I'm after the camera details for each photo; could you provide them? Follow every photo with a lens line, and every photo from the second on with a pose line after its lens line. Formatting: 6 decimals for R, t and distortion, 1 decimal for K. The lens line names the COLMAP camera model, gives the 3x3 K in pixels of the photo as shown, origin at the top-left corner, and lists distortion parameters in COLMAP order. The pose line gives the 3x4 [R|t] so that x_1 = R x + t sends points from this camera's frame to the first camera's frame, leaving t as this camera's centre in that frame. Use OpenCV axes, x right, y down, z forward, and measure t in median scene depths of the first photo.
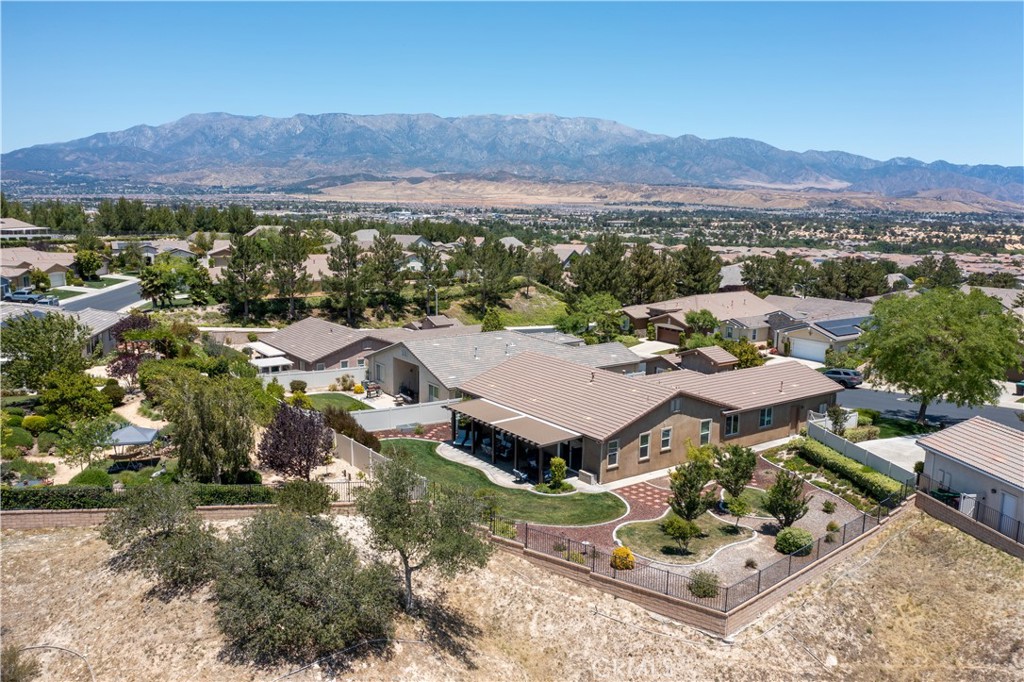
lens RADIAL K [[806.5, 0, 512.0], [0, 806.5, 338.4], [0, 0, 1]] dist [-0.013069, 0.002115]
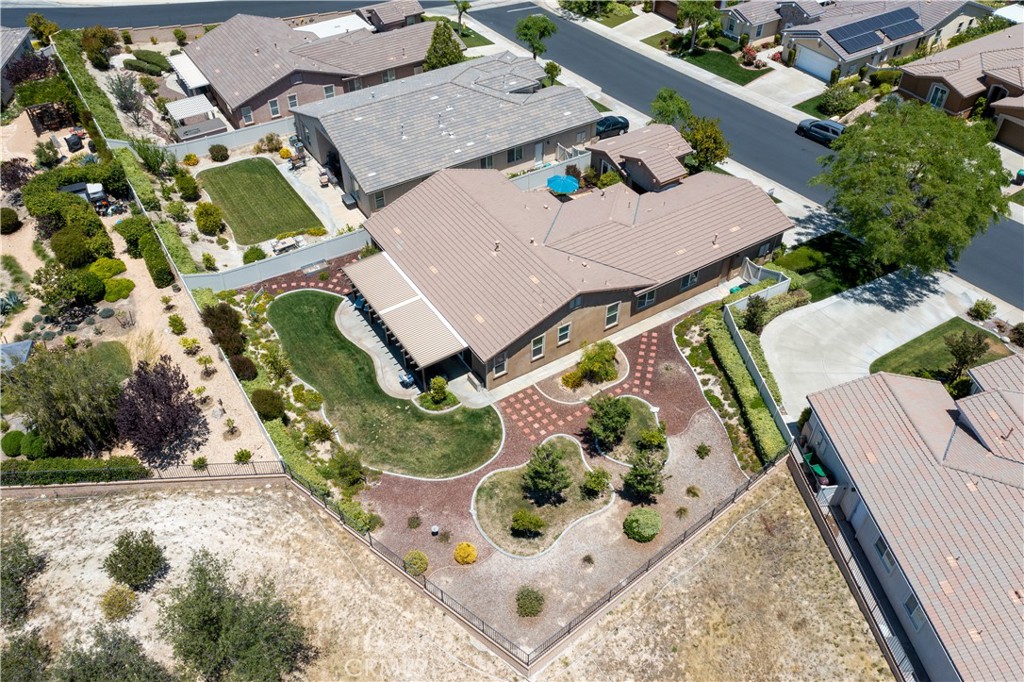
lens RADIAL K [[806.5, 0, 510.4], [0, 806.5, 341.7], [0, 0, 1]] dist [-0.013069, 0.002115]
pose [[0.998528, 0.022891, -0.049178, 0.093607], [0.007689, 0.837724, 0.546039, -0.206462], [0.053697, -0.545614, 0.836315, 0.106024]]
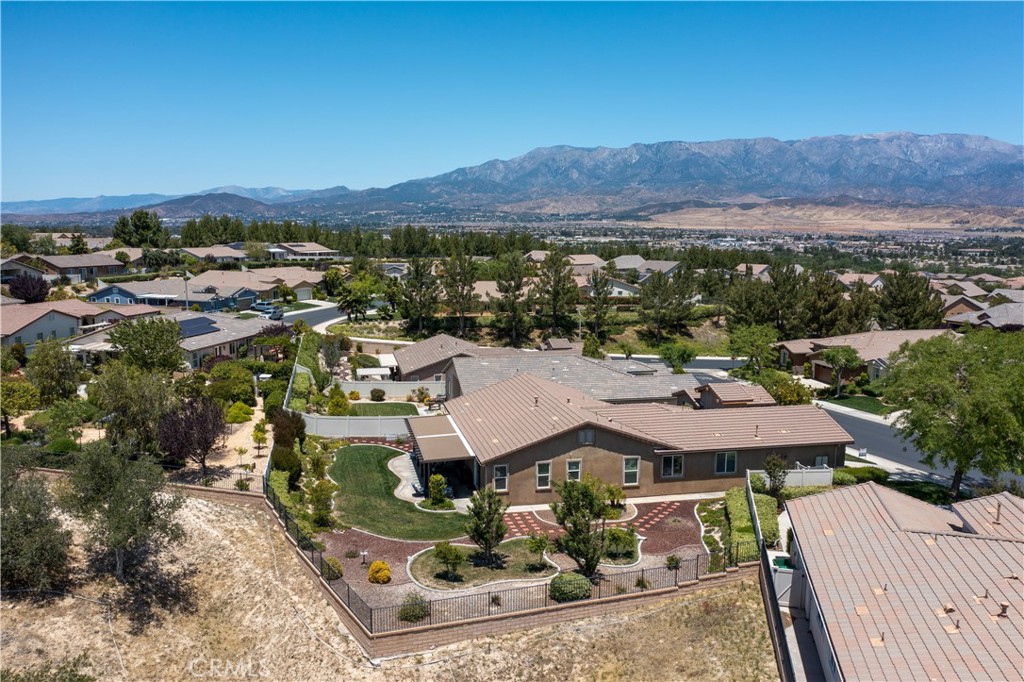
lens RADIAL K [[806.5, 0, 511.4], [0, 806.5, 338.6], [0, 0, 1]] dist [-0.013069, 0.002115]
pose [[0.920167, 0.048894, -0.388461, 0.260584], [-0.061314, 0.997925, -0.019632, -0.004681], [0.386695, 0.041882, 0.921256, 0.044178]]
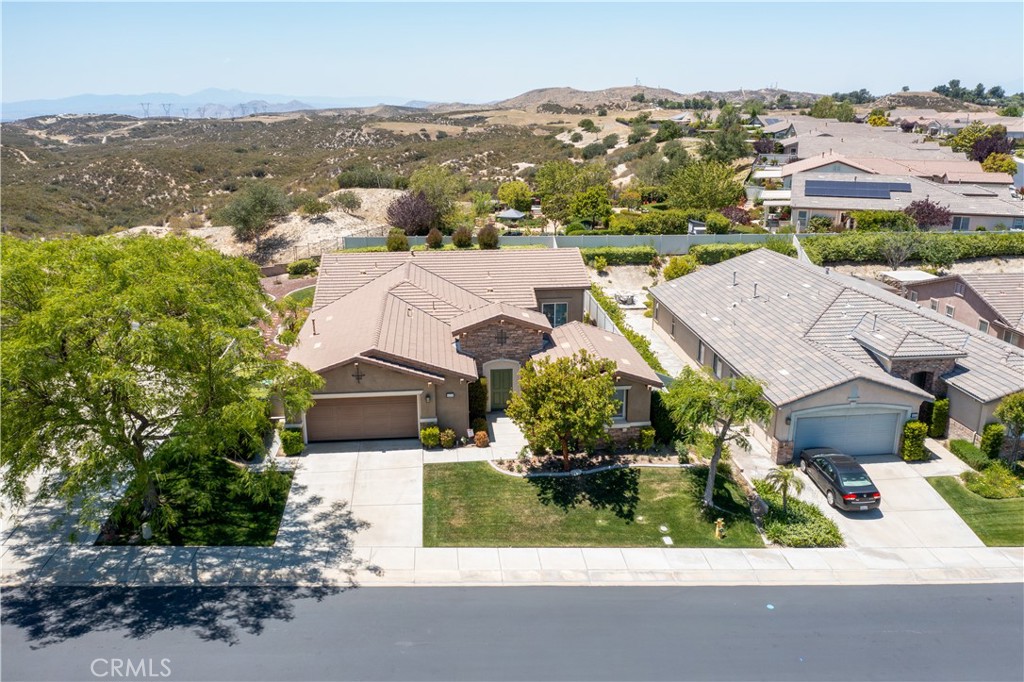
lens RADIAL K [[806.5, 0, 511.5], [0, 806.5, 341.0], [0, 0, 1]] dist [-0.013069, 0.002115]
pose [[-0.497214, 0.243404, -0.832786, 0.501882], [-0.143541, 0.923538, 0.355630, -0.119057], [0.855672, 0.296363, -0.424258, 0.877689]]
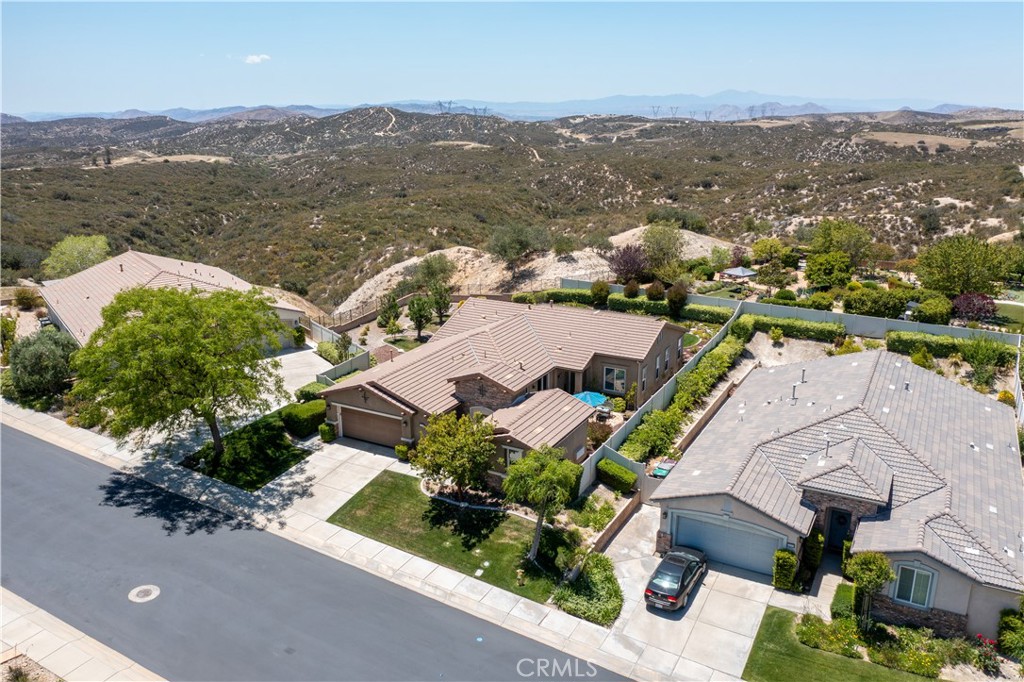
lens RADIAL K [[806.5, 0, 512.4], [0, 806.5, 341.4], [0, 0, 1]] dist [-0.013069, 0.002115]
pose [[-0.898040, 0.117484, -0.423937, 0.369330], [-0.080066, 0.903934, 0.420110, -0.219980], [0.432567, 0.411218, -0.802362, 1.104504]]
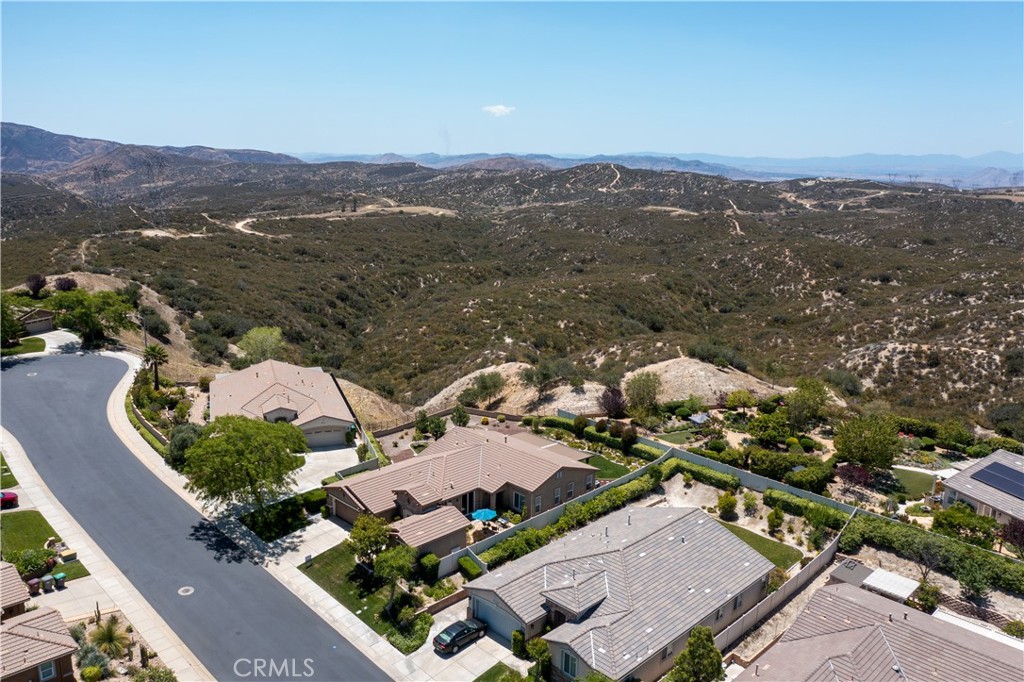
lens RADIAL K [[806.5, 0, 512.1], [0, 806.5, 342.1], [0, 0, 1]] dist [-0.013069, 0.002115]
pose [[-0.984292, 0.005850, -0.176451, 0.216741], [-0.063721, 0.920310, 0.385965, -0.443236], [0.164648, 0.391146, -0.905481, 1.389738]]
